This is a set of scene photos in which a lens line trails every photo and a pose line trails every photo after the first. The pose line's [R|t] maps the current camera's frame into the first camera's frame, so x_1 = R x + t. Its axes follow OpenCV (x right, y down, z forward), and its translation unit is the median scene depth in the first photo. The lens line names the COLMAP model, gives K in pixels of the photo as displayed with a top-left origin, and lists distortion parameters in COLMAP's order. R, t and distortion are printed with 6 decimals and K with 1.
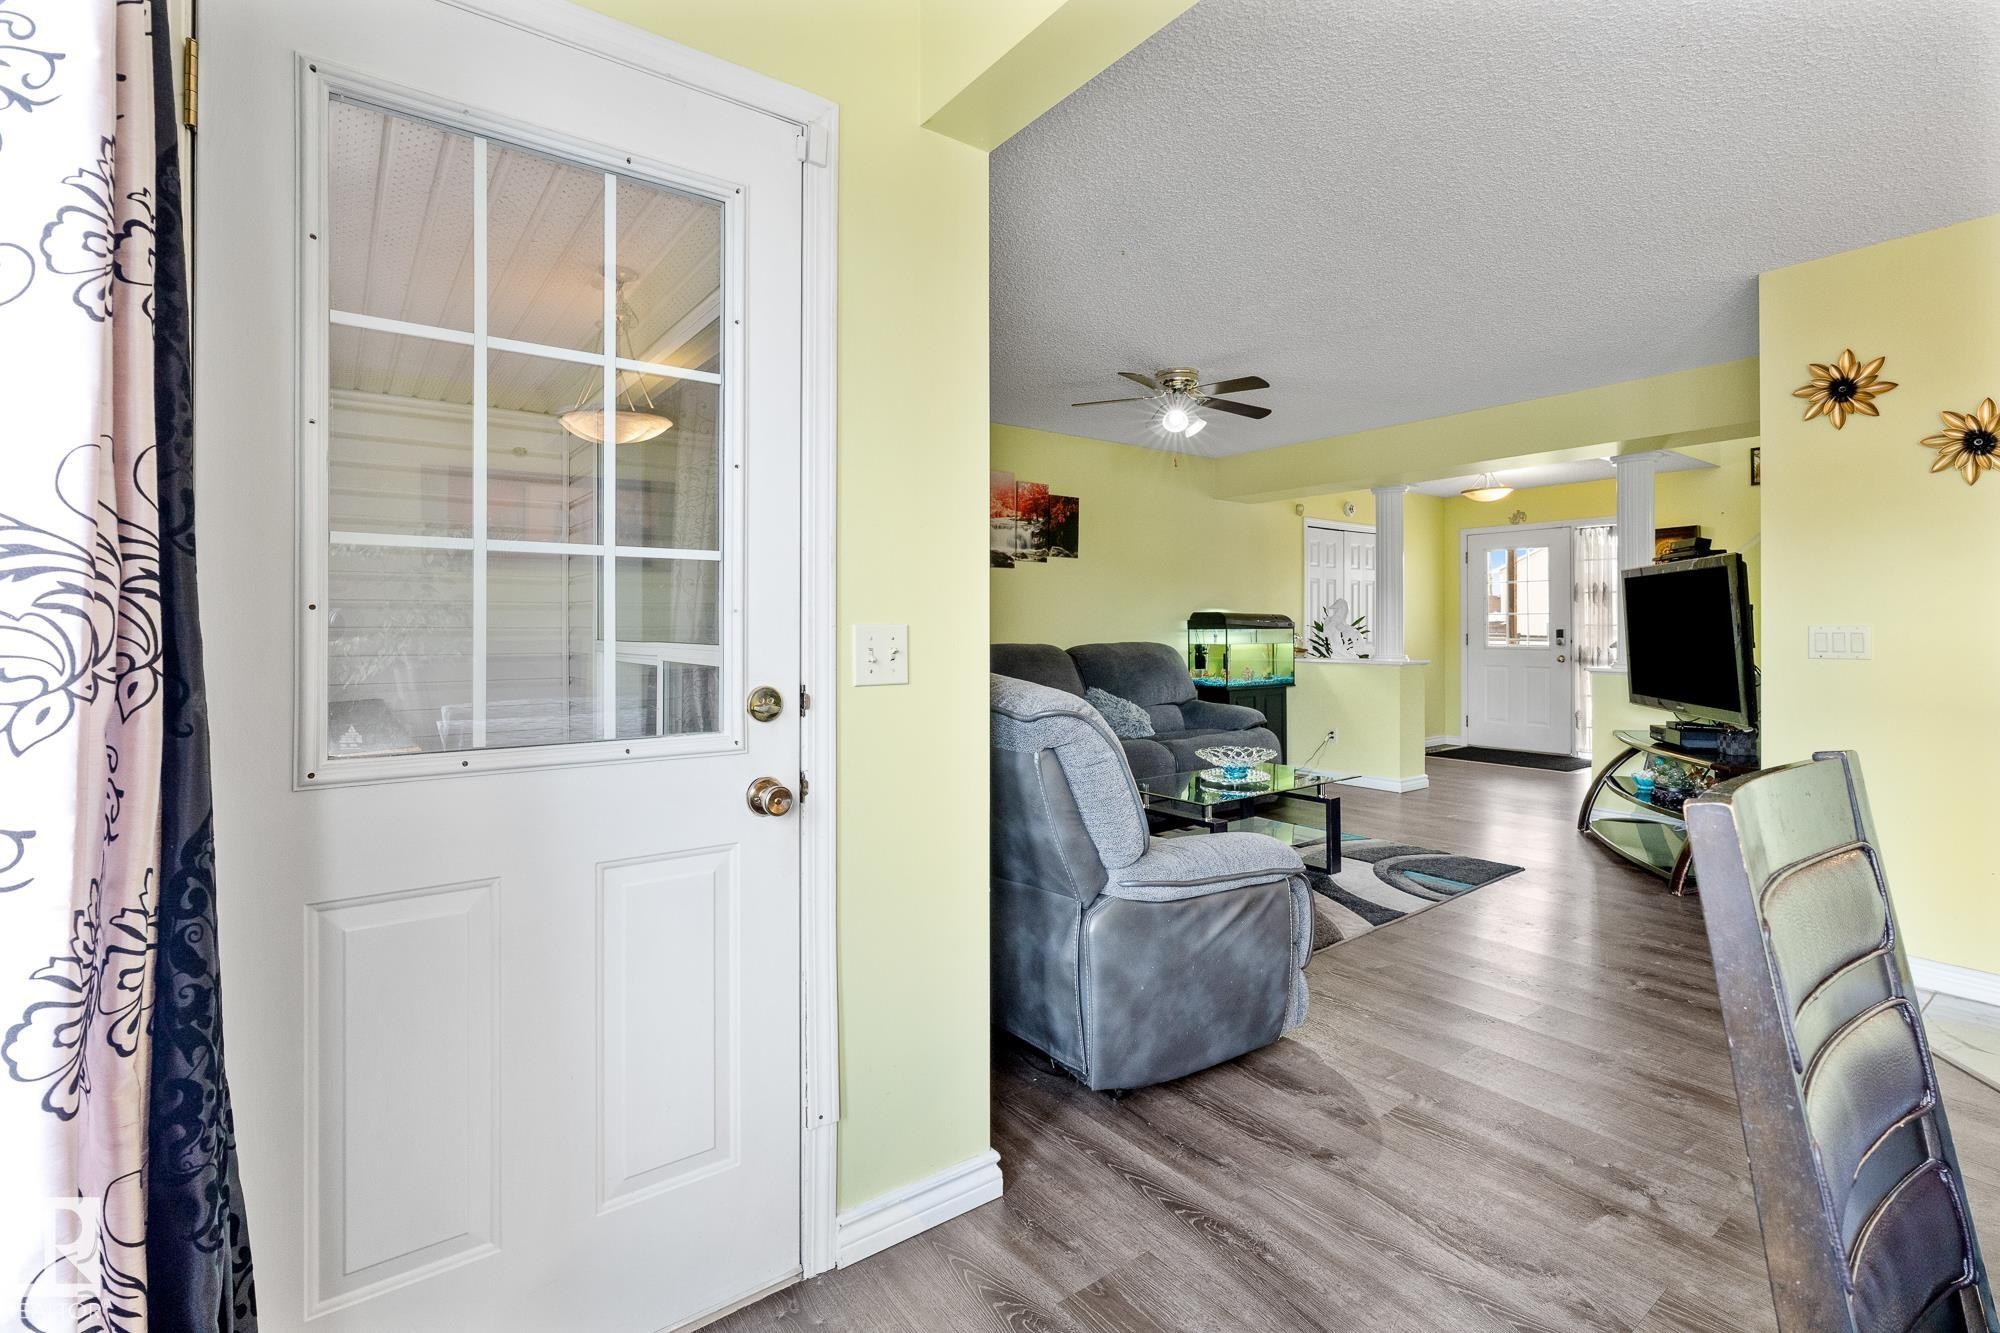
lens RADIAL K [[901.9, 0, 1004.6], [0, 901.9, 621.8], [0, 0, 1]] dist [-0.003675, 0.001041]
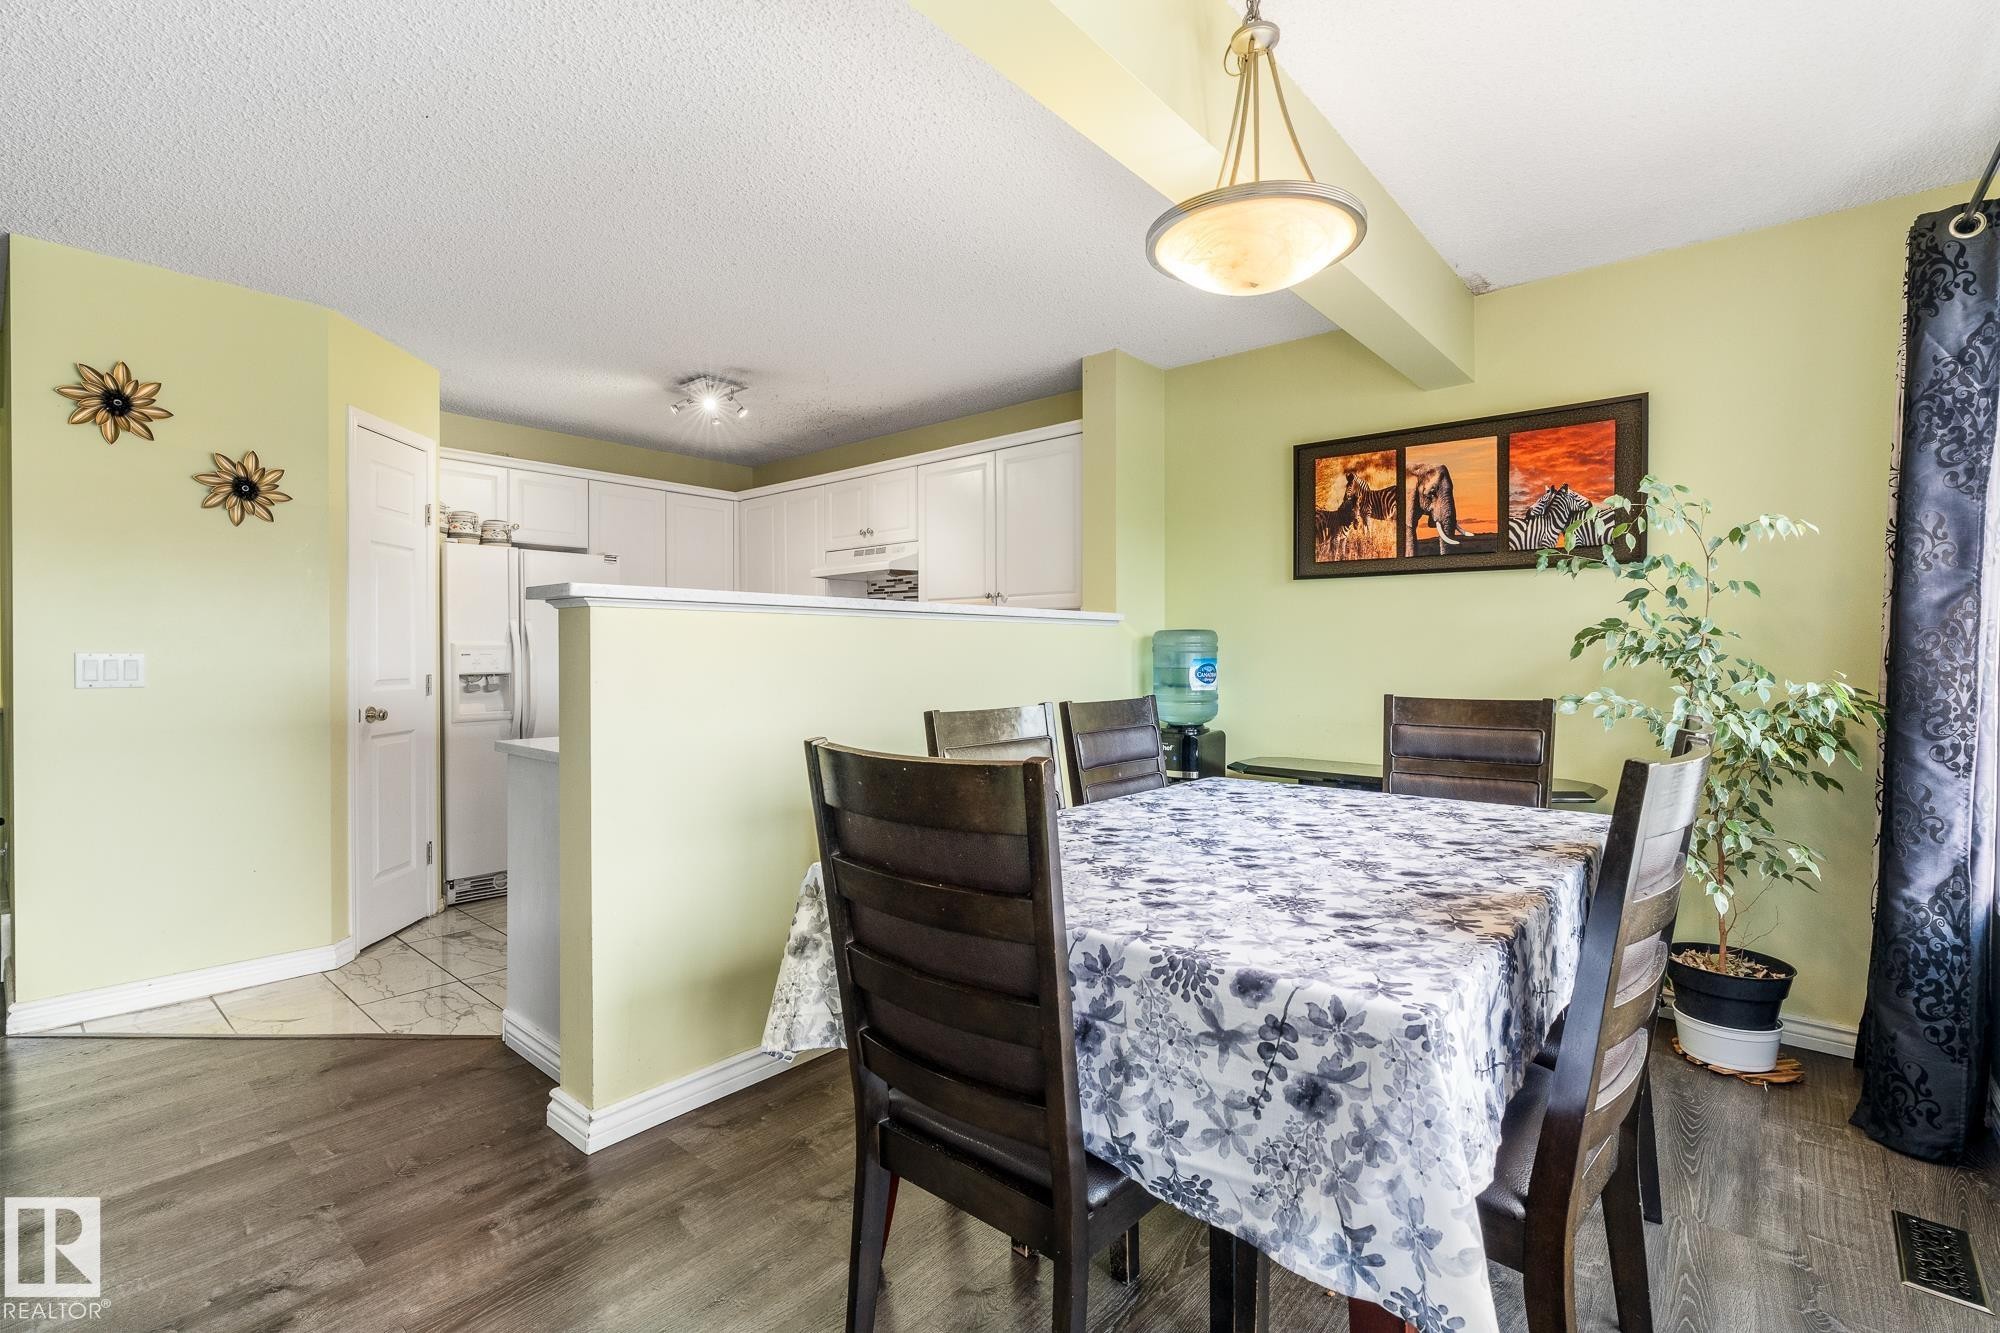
lens RADIAL K [[901.9, 0, 989.2], [0, 901.9, 659.3], [0, 0, 1]] dist [-0.003675, 0.001041]
pose [[-0.218393, -0.003919, 0.975853, -0.097981], [-0.009698, 0.999951, 0.001845, 0.000305], [-0.975813, -0.009060, -0.218421, 0.160256]]
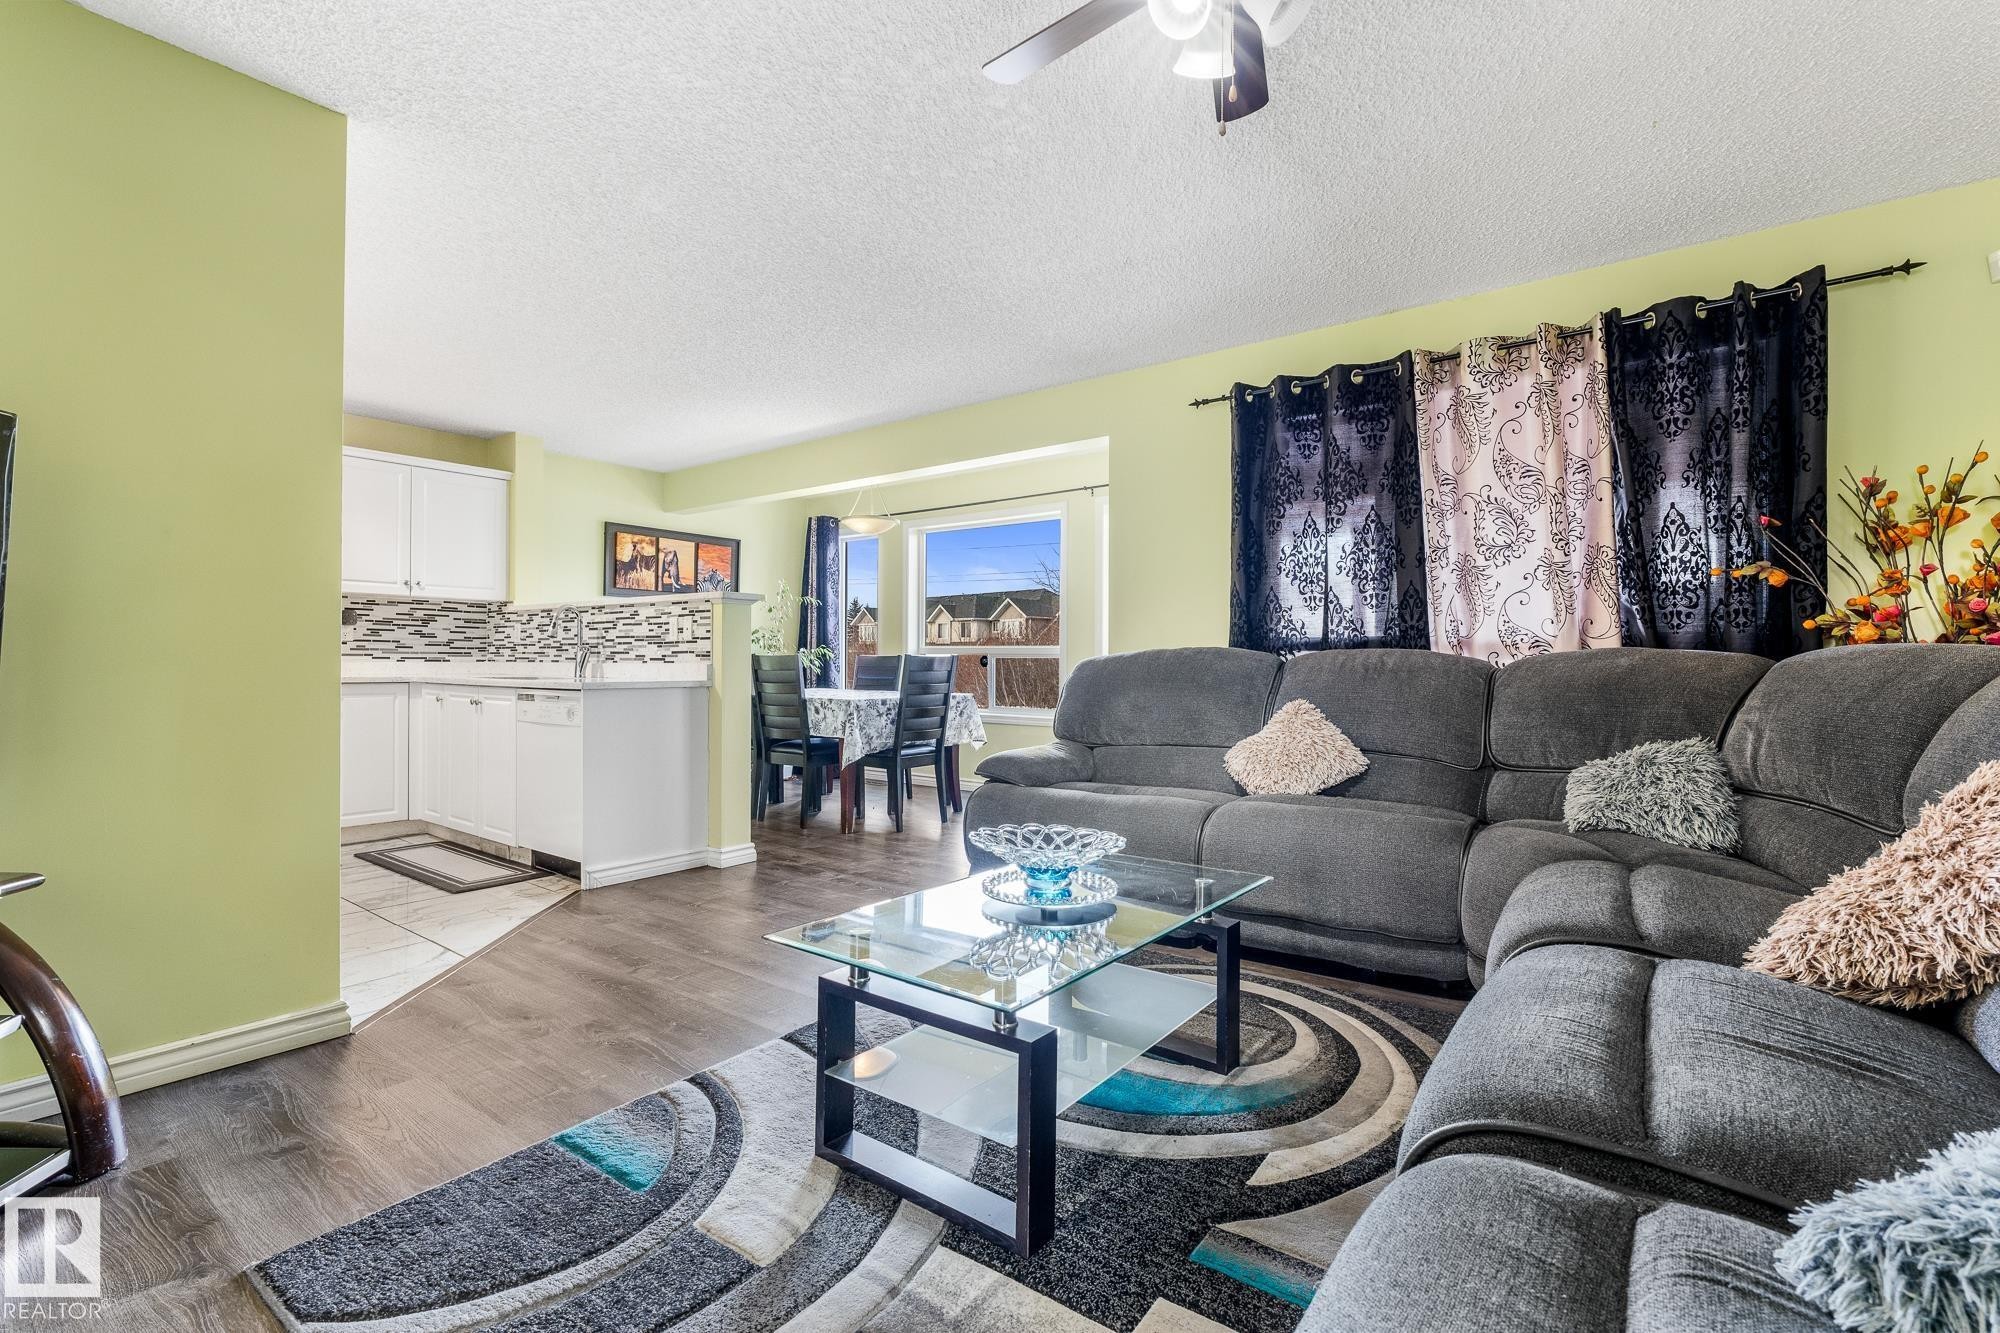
lens RADIAL K [[901.9, 0, 1000.4], [0, 901.9, 658.9], [0, 0, 1]] dist [-0.003675, 0.001041]
pose [[-0.961924, -0.003456, -0.273296, 0.286797], [-0.000611, 0.999945, -0.010491, 0.034148], [0.273318, -0.009925, -0.961873, 1.011819]]
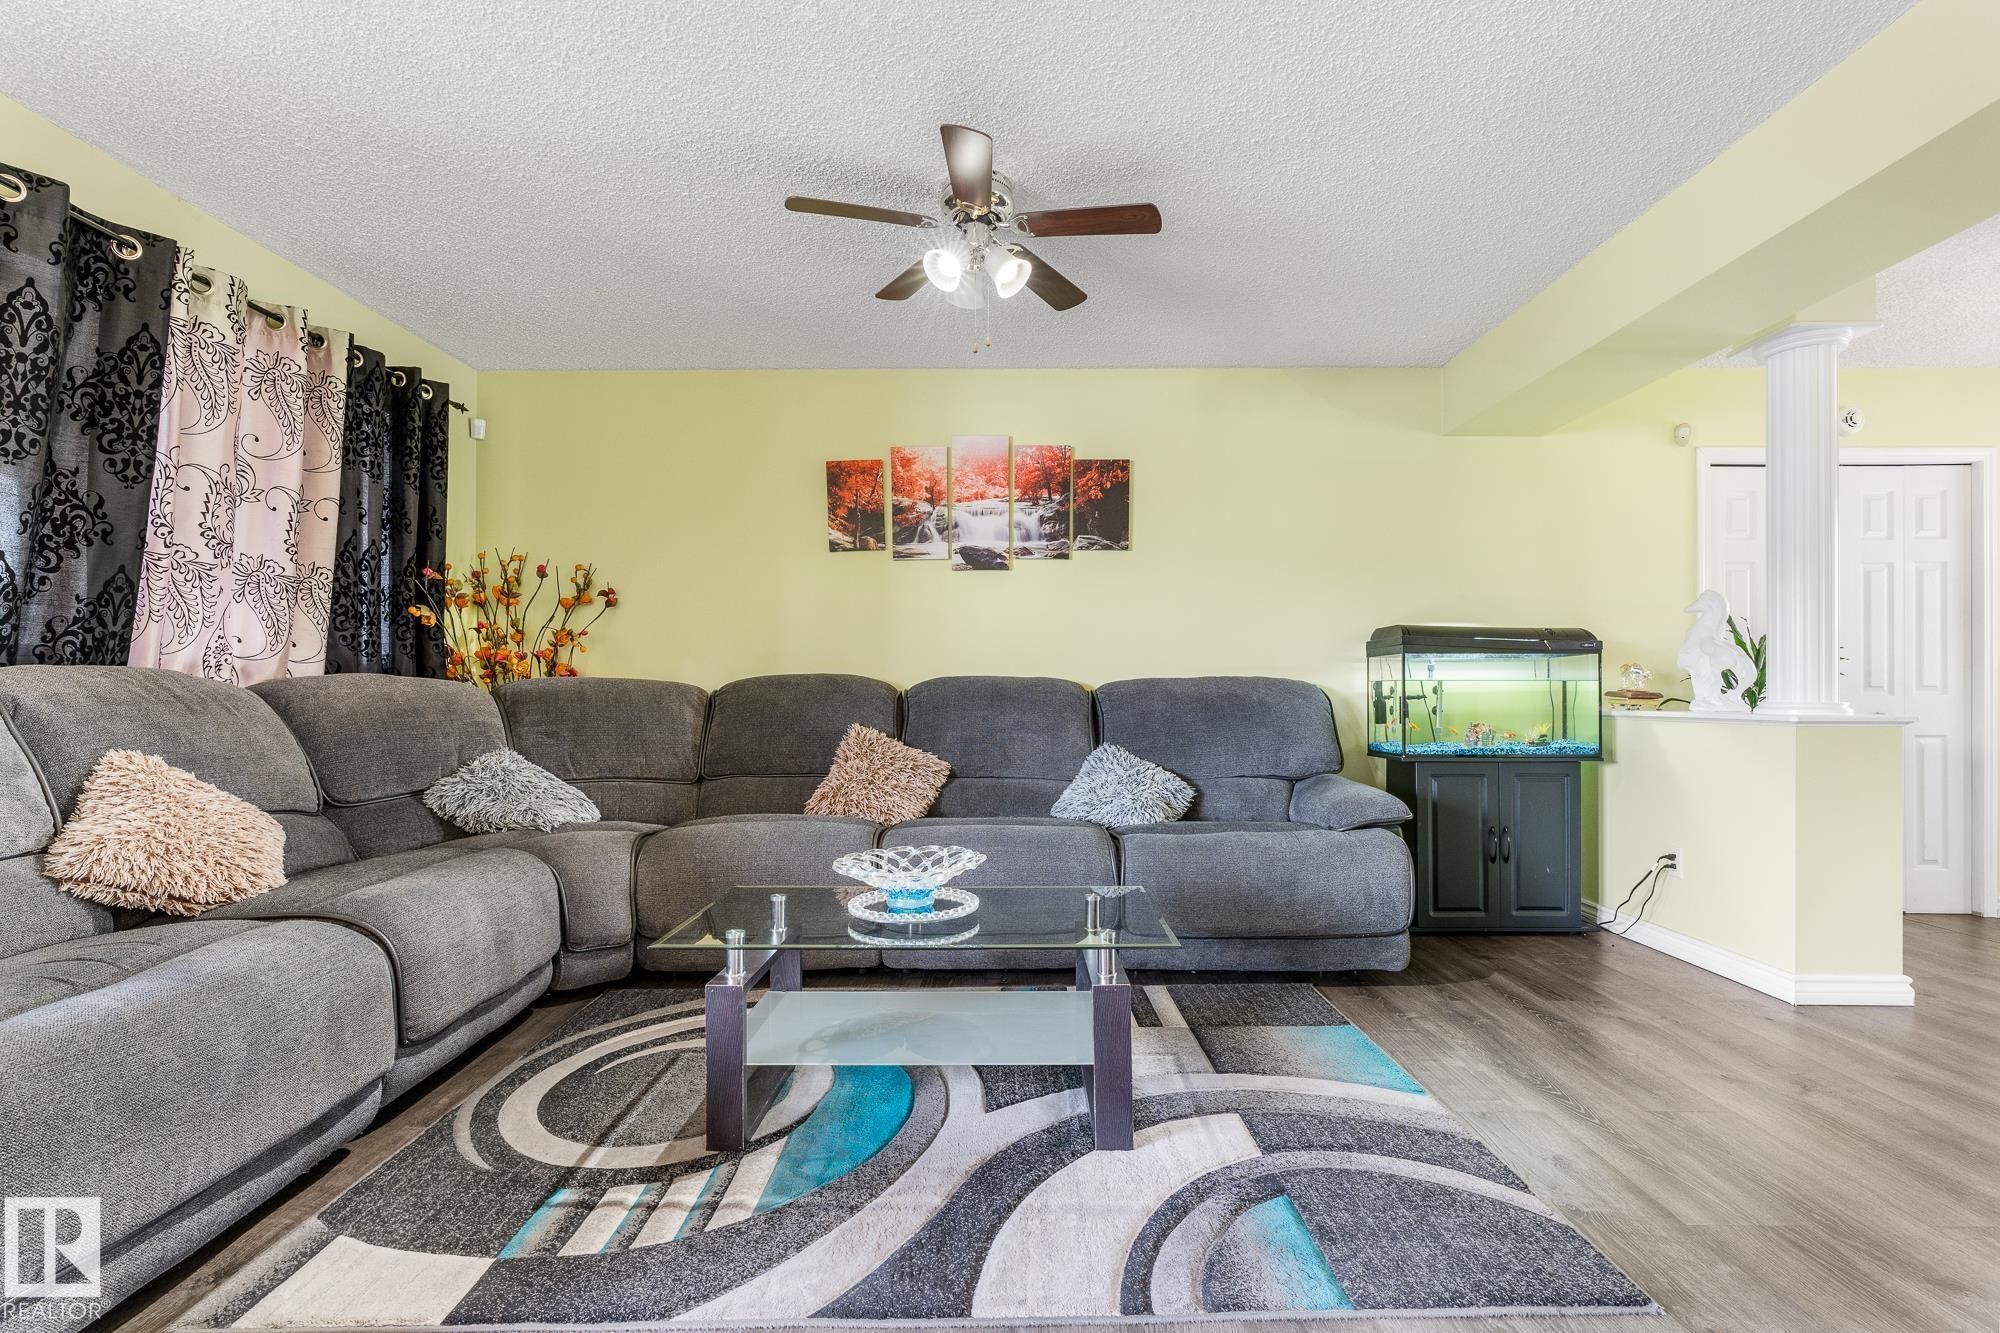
lens RADIAL K [[901.9, 0, 1001.7], [0, 901.9, 691.0], [0, 0, 1]] dist [-0.003675, 0.001041]
pose [[0.793040, 0.004437, -0.609153, 0.422781], [0.002113, 0.999947, 0.010033, 0.027511], [0.609166, -0.009244, 0.792989, 0.419043]]
